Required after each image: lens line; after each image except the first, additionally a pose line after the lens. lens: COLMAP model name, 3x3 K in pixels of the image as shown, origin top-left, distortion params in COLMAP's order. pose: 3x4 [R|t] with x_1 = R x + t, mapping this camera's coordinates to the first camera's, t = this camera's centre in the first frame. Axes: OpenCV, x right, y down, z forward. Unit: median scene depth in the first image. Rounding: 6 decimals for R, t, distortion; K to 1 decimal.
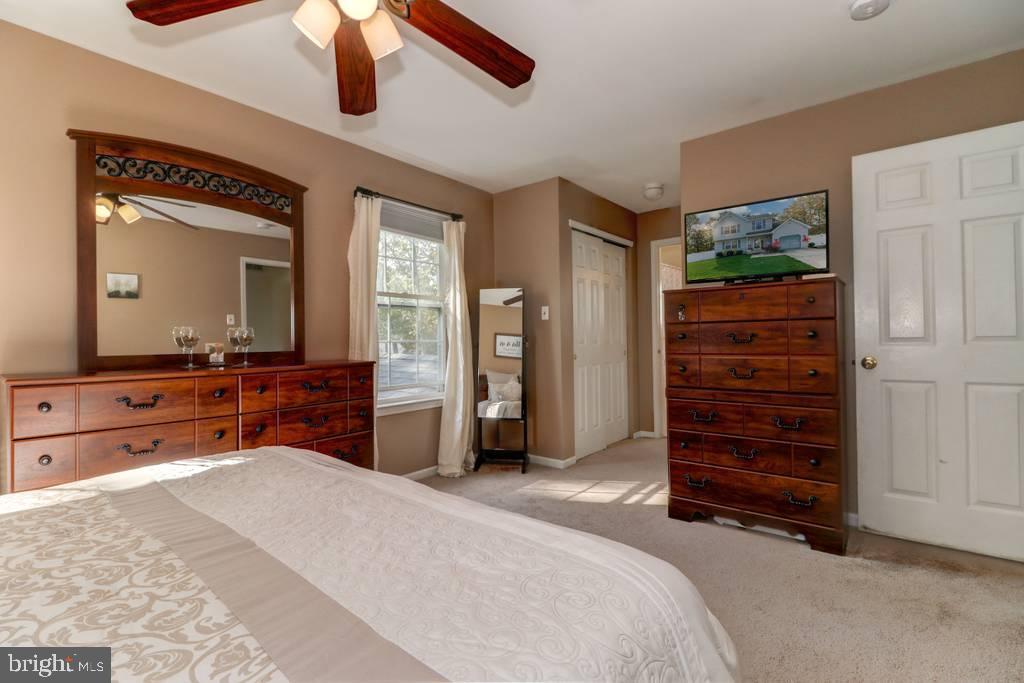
lens RADIAL K [[470.4, 0, 481.7], [0, 470.4, 344.0], [0, 0, 1]] dist [0.000667, -0.001568]
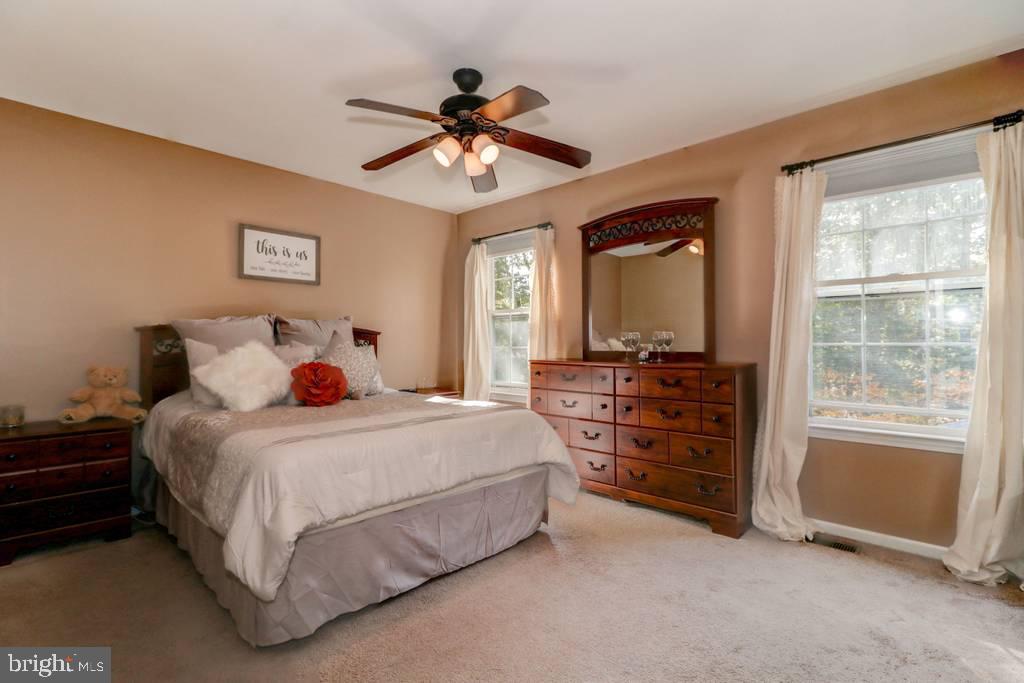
lens RADIAL K [[470.4, 0, 512.2], [0, 470.4, 339.5], [0, 0, 1]] dist [0.000667, -0.001568]
pose [[-0.065173, 0.005188, -0.997861, 0.726819], [-0.005821, 0.999967, 0.005580, -0.017806], [0.997857, 0.006172, -0.065140, 0.632605]]
